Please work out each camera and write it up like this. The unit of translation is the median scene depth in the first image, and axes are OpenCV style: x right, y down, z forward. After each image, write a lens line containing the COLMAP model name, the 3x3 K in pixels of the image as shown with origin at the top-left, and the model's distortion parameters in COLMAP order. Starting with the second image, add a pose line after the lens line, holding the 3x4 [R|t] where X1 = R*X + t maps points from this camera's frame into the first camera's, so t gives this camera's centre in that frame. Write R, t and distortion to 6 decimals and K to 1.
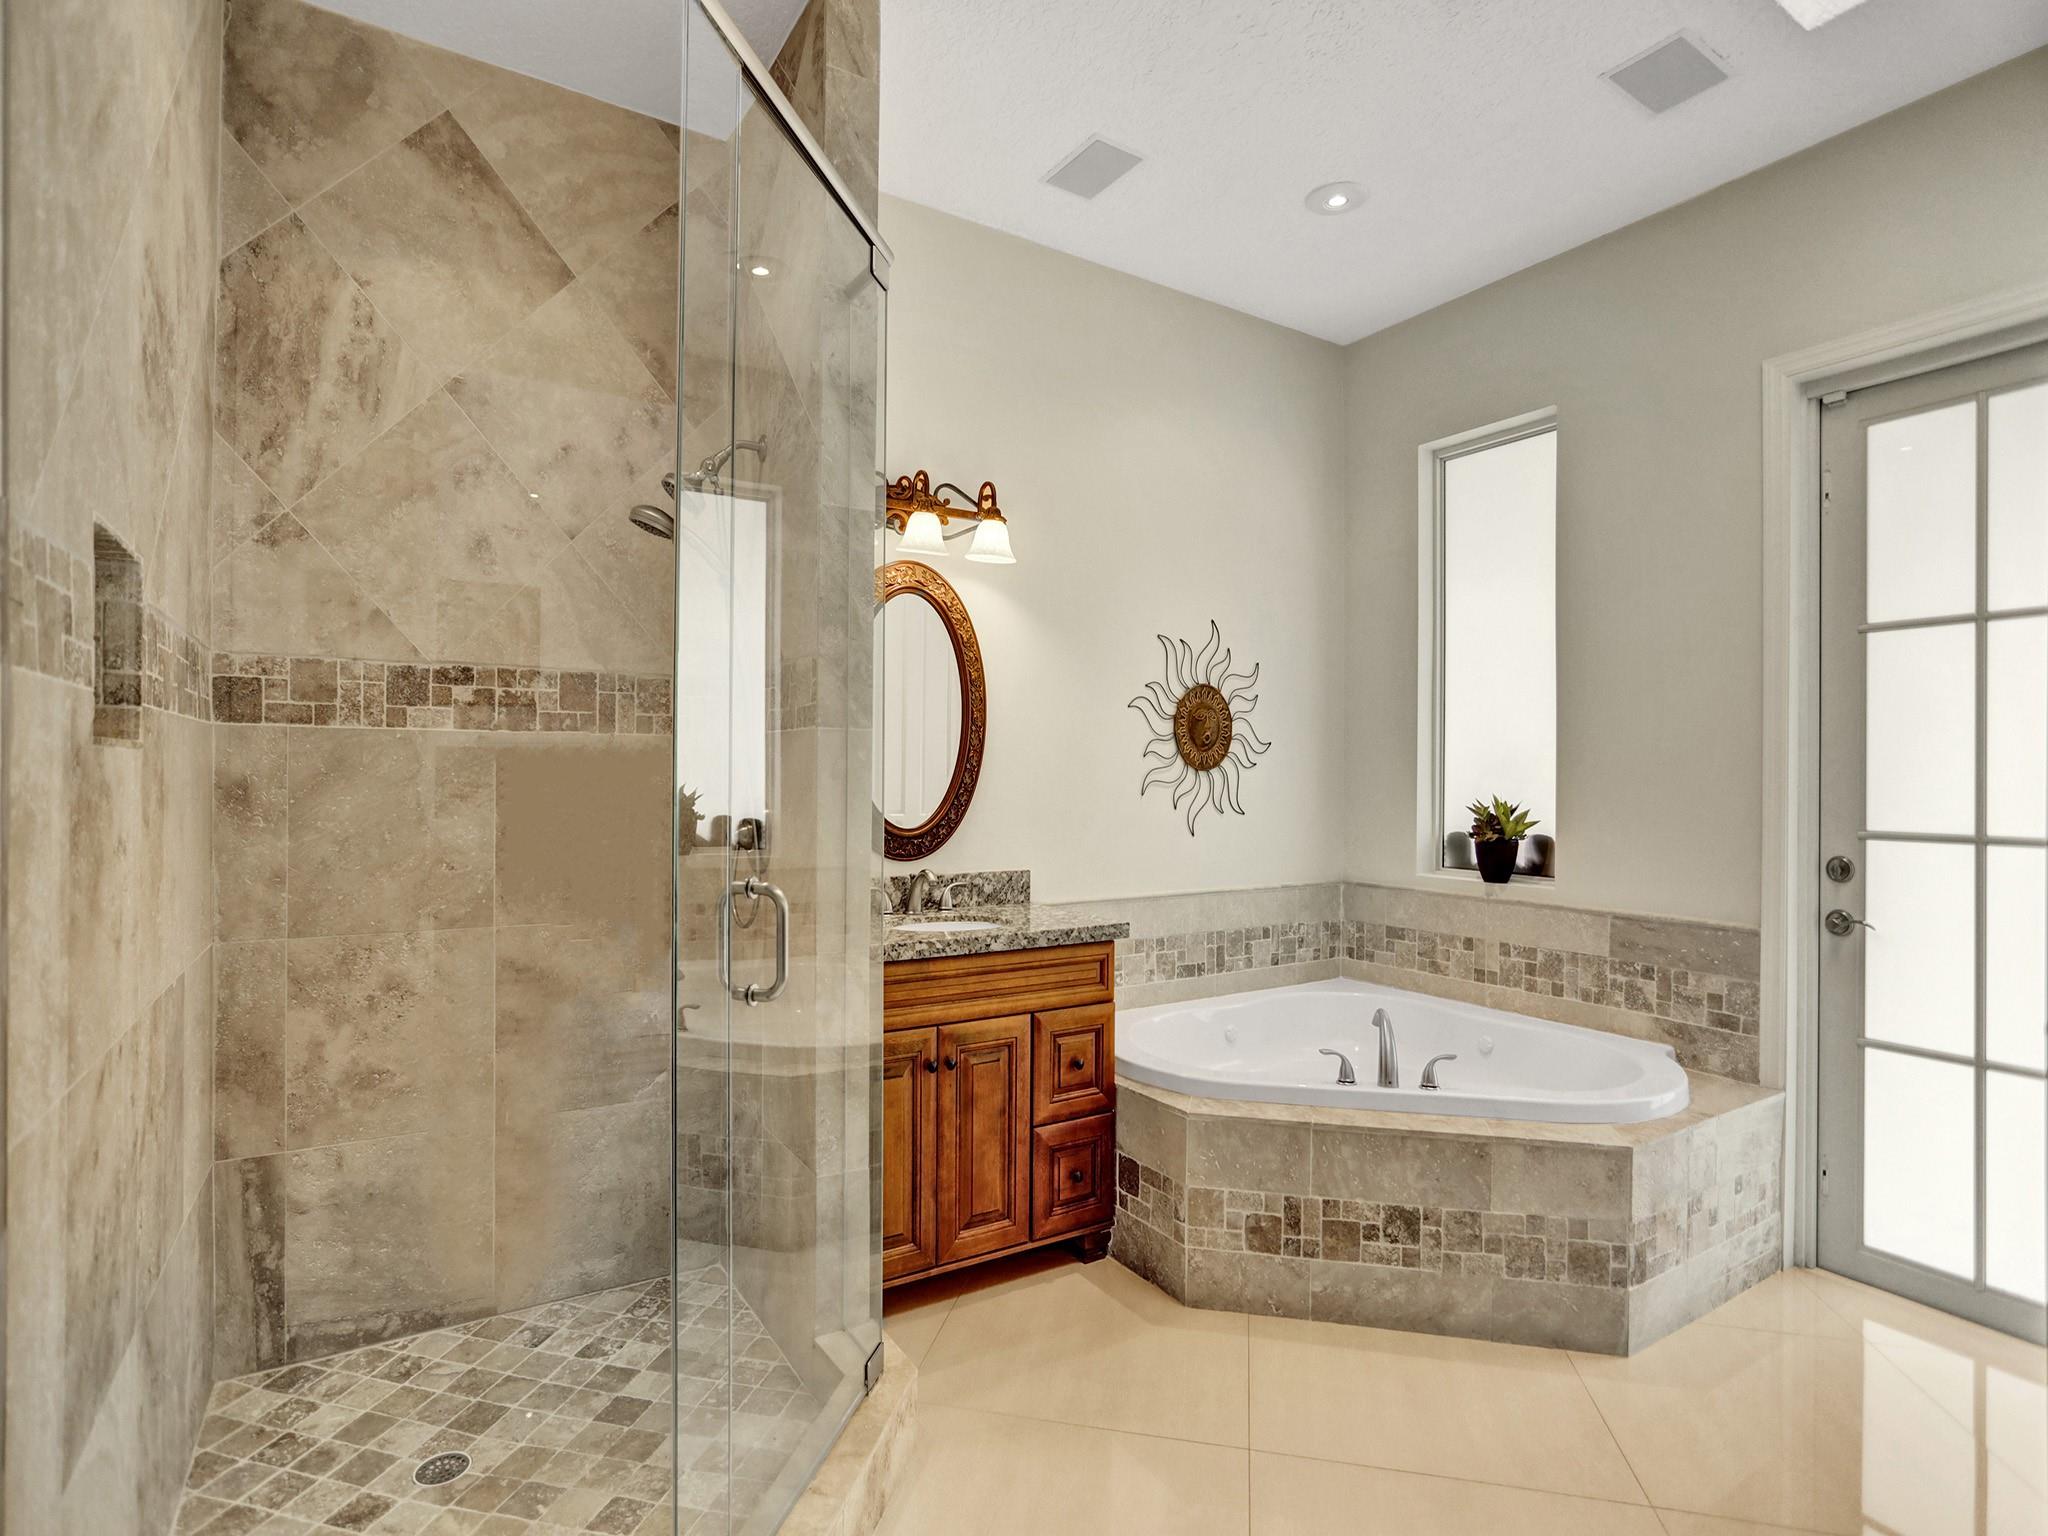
lens RADIAL K [[1040.3, 0, 1012.1], [0, 1040.3, 787.4], [0, 0, 1]] dist [-0.068190, 0.045075]
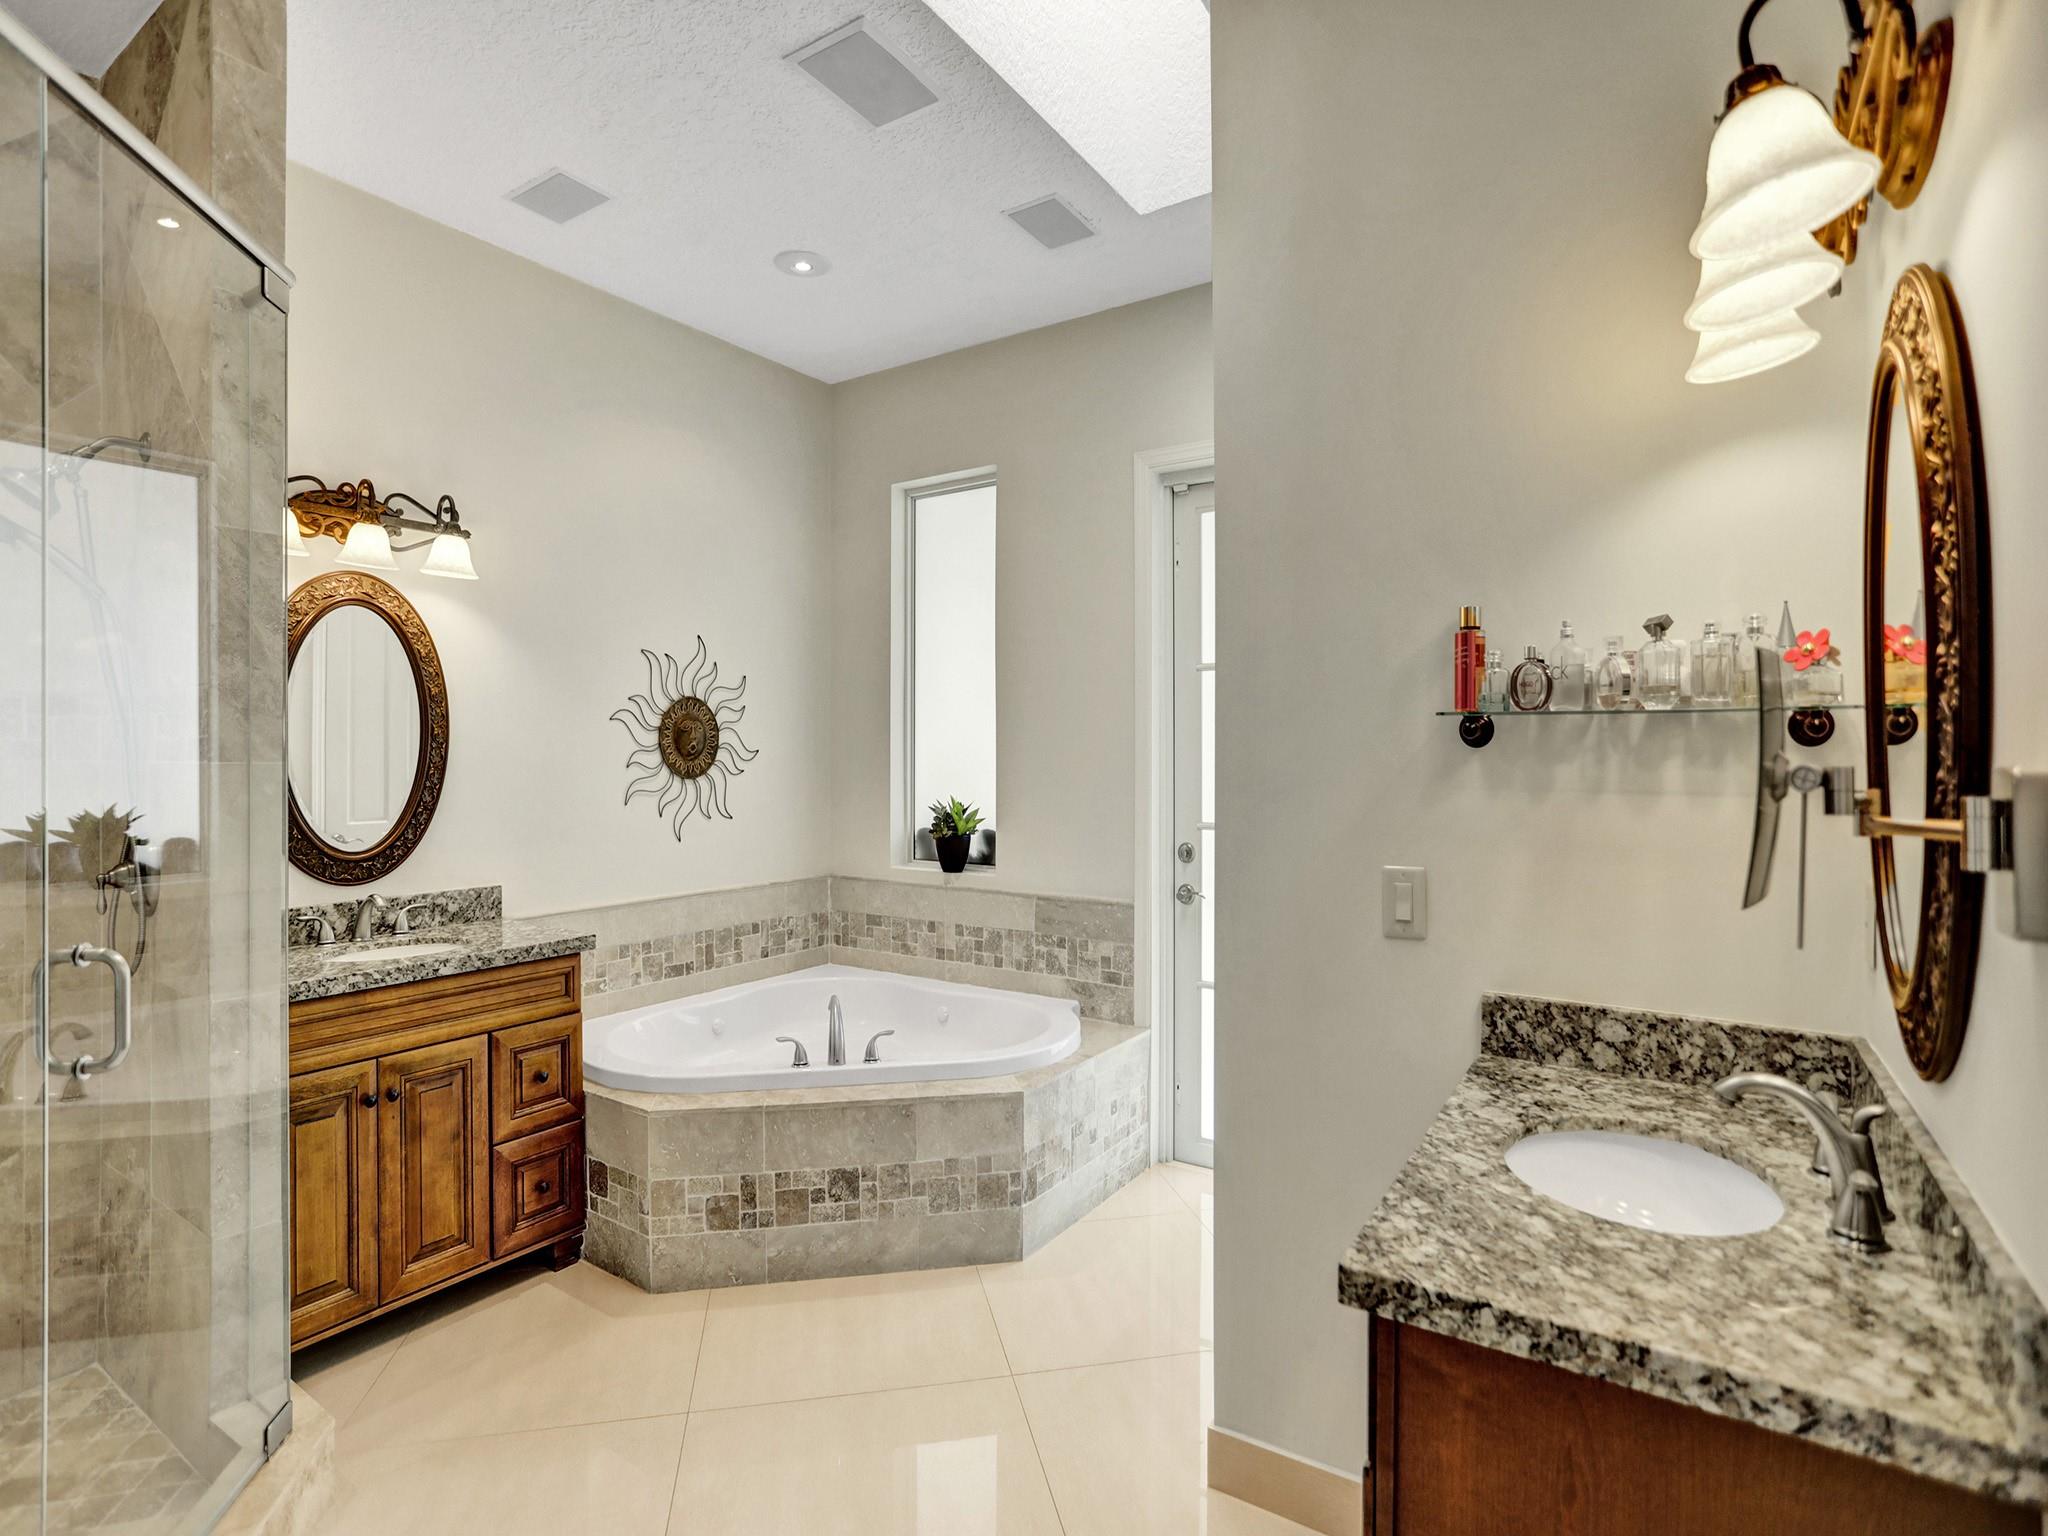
lens RADIAL K [[1028.4, 0, 1024.5], [0, 1028.4, 759.5], [0, 0, 1]] dist [-0.062565, 0.037748]
pose [[0.911212, -0.011606, 0.411775, 0.090687], [0.013820, 0.999902, -0.002399, -0.038587], [-0.411707, 0.007877, 0.911282, -0.113020]]
